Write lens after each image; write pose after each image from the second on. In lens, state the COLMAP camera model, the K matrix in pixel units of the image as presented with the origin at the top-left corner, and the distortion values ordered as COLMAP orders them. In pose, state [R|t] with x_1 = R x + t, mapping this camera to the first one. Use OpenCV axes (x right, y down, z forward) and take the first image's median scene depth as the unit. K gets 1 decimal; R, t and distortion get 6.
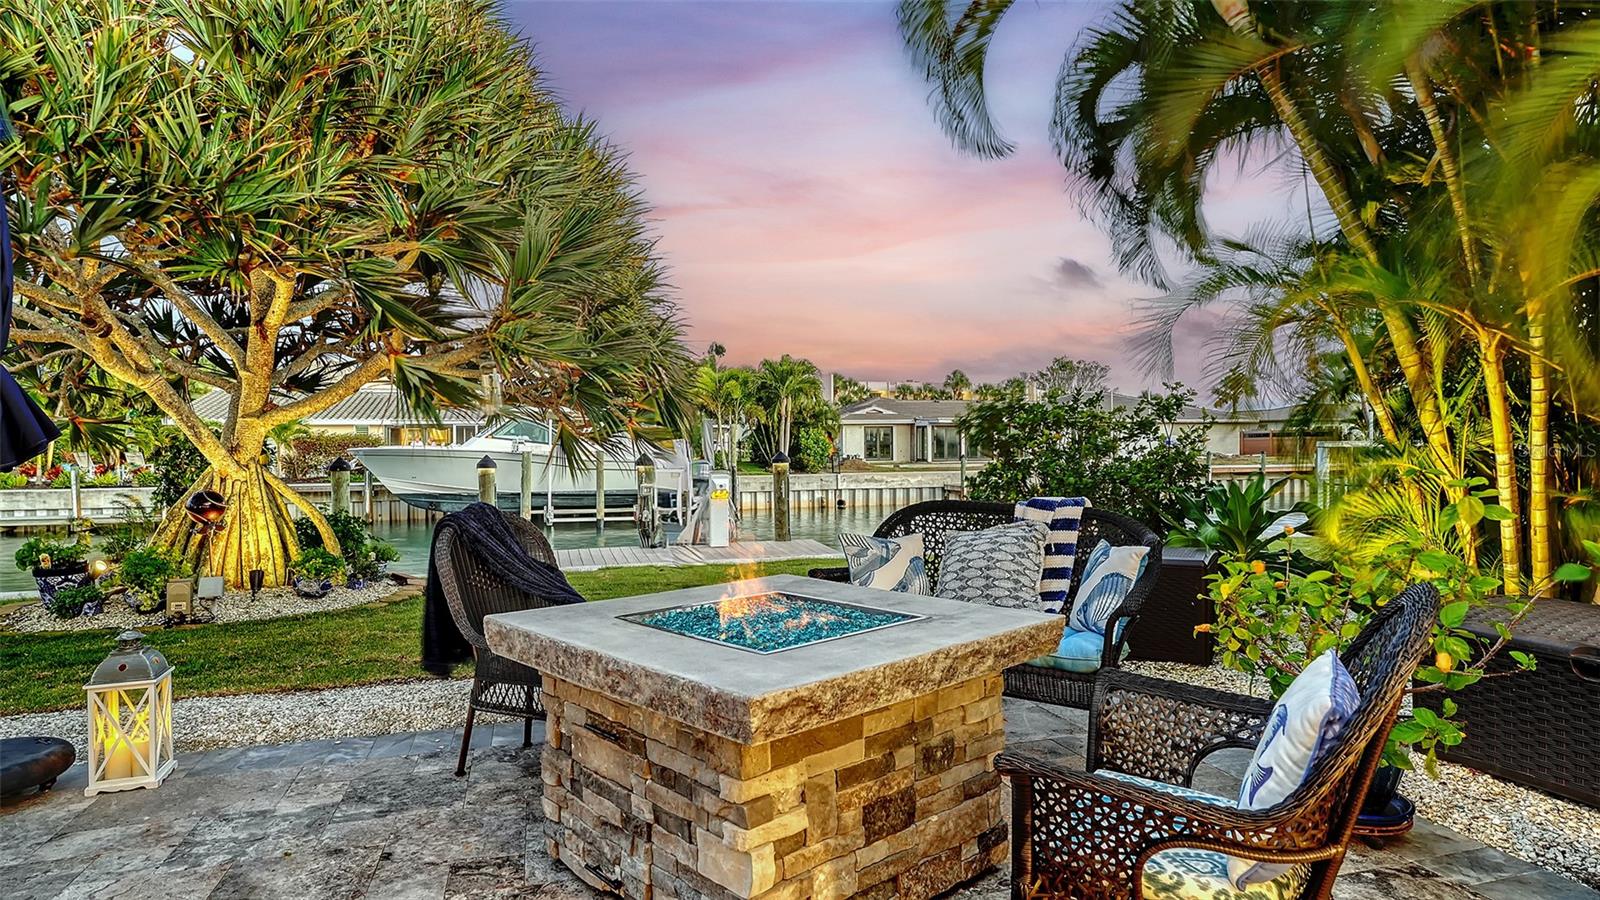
lens RADIAL K [[889.9, 0, 802.0], [0, 889.9, 442.7], [0, 0, 1]] dist [0.000463, 0.000889]
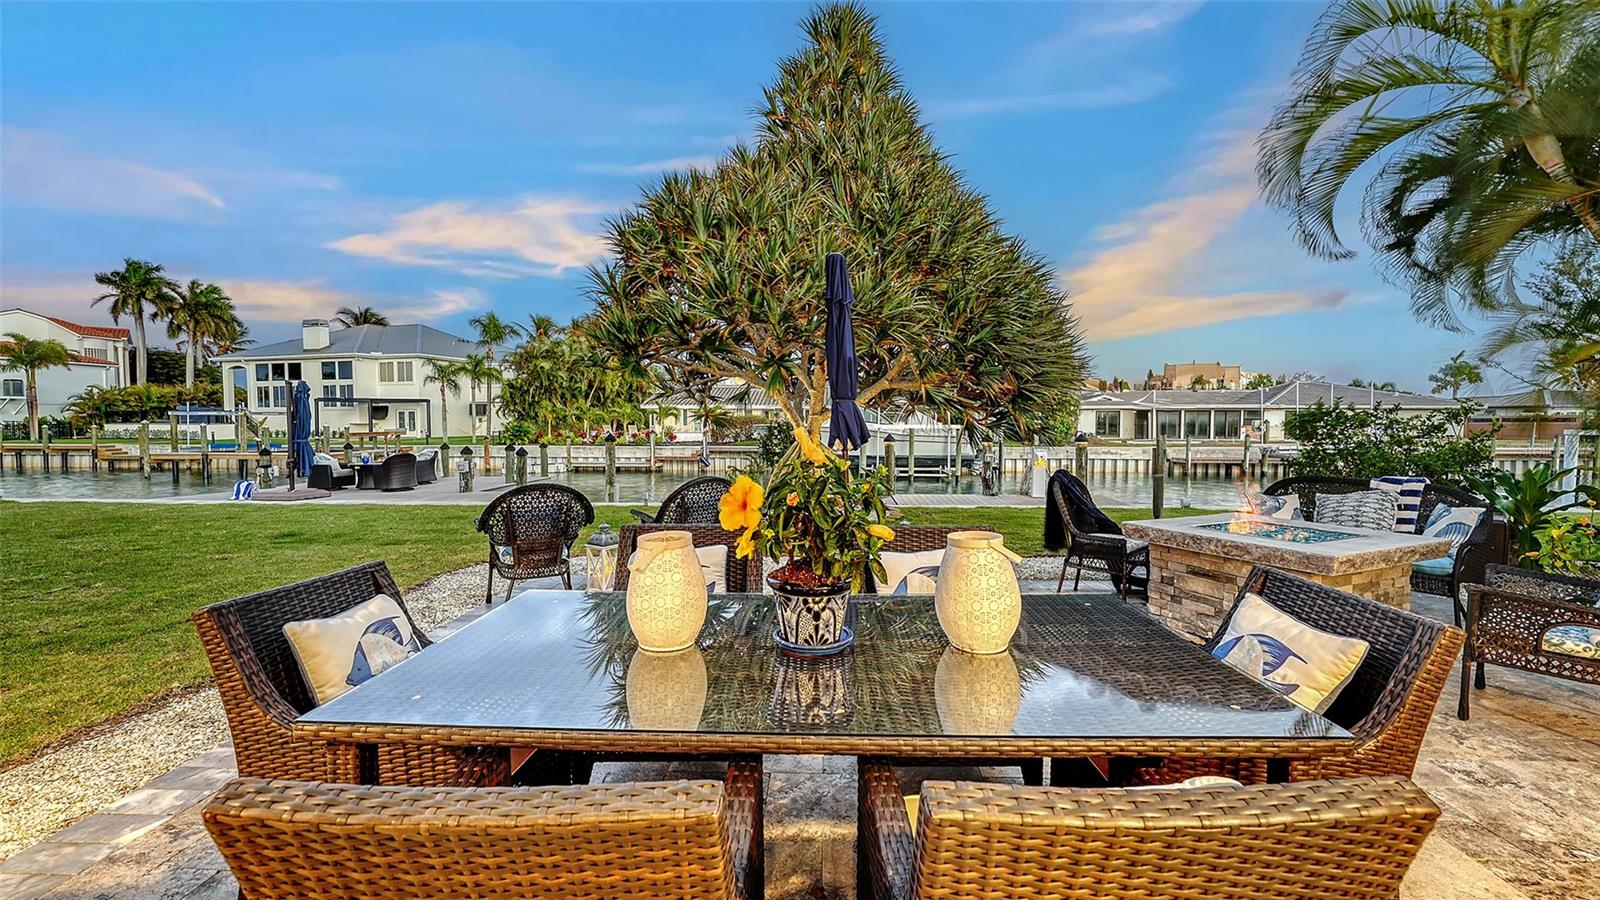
lens RADIAL K [[654.7, 0, 801.1], [0, 654.7, 447.0], [0, 0, 1]] dist [0.001952, -0.000746]
pose [[0.947166, 0.023291, -0.319898, -0.284187], [-0.009770, 0.998992, 0.043808, -0.027513], [0.320596, -0.038368, 0.946439, -0.385347]]
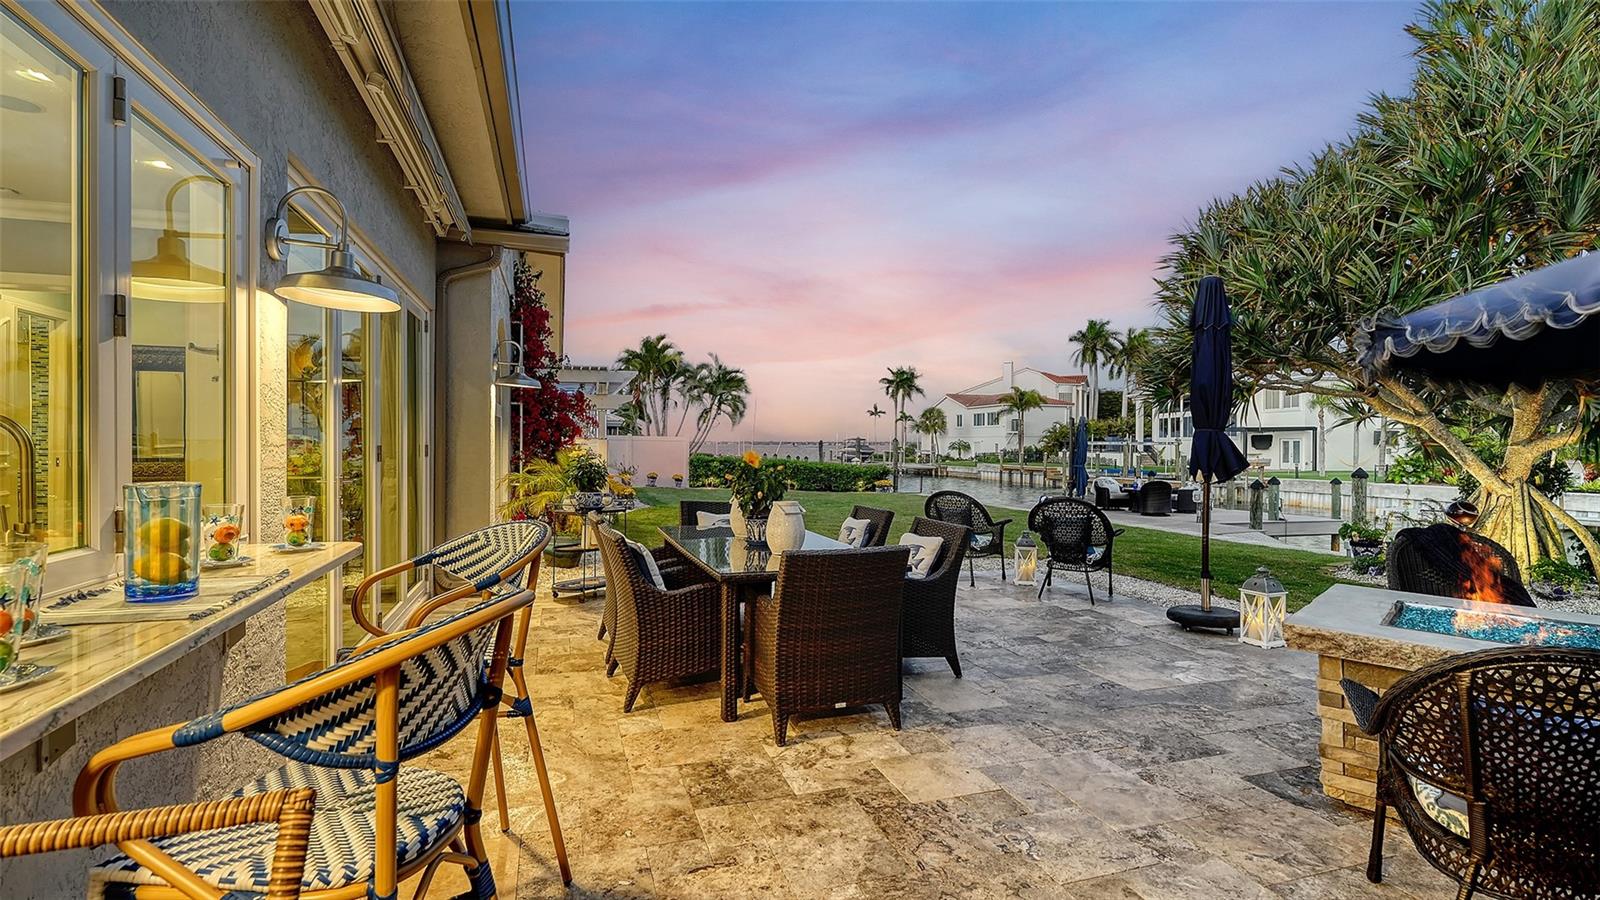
lens RADIAL K [[715.6, 0, 766.9], [0, 715.6, 451.0], [0, 0, 1]] dist [0.000863, 0.000008]
pose [[-0.005785, 0.016749, -0.999843, 0.498050], [-0.008092, 0.999826, 0.016795, -0.038234], [0.999951, 0.008188, -0.005649, -0.052782]]
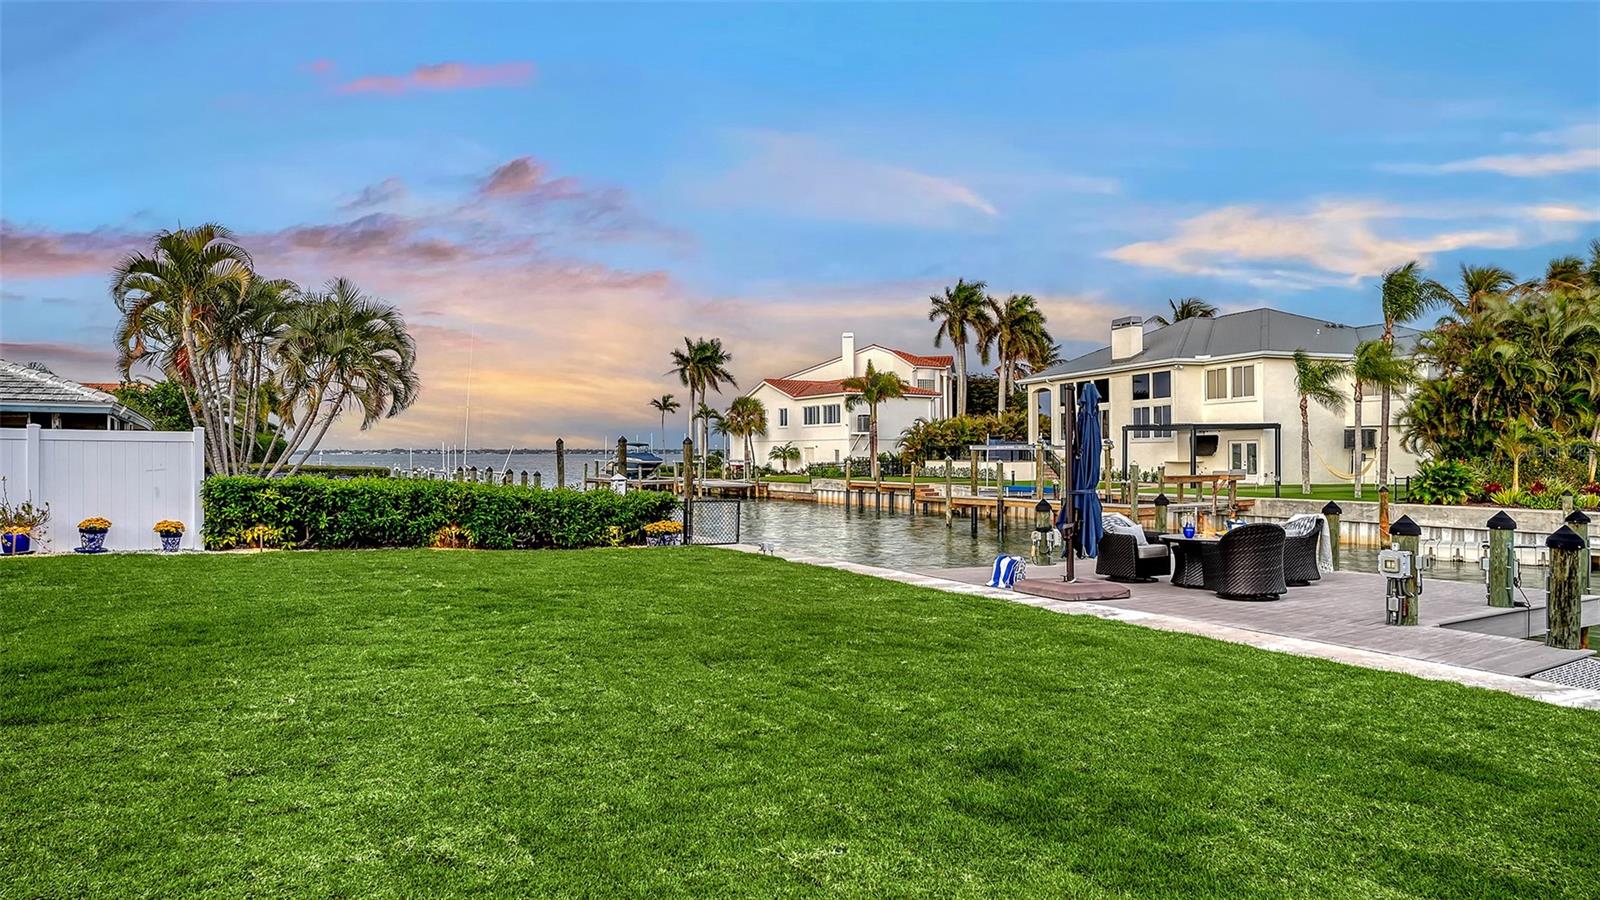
lens RADIAL K [[967.6, 0, 799.6], [0, 967.6, 440.7], [0, 0, 1]] dist [0.005462, 0.001324]
pose [[0.276094, -0.004730, -0.961119, -1.139711], [-0.006227, 0.999958, -0.006710, -0.012434], [0.961110, 0.007838, 0.276053, 0.259431]]
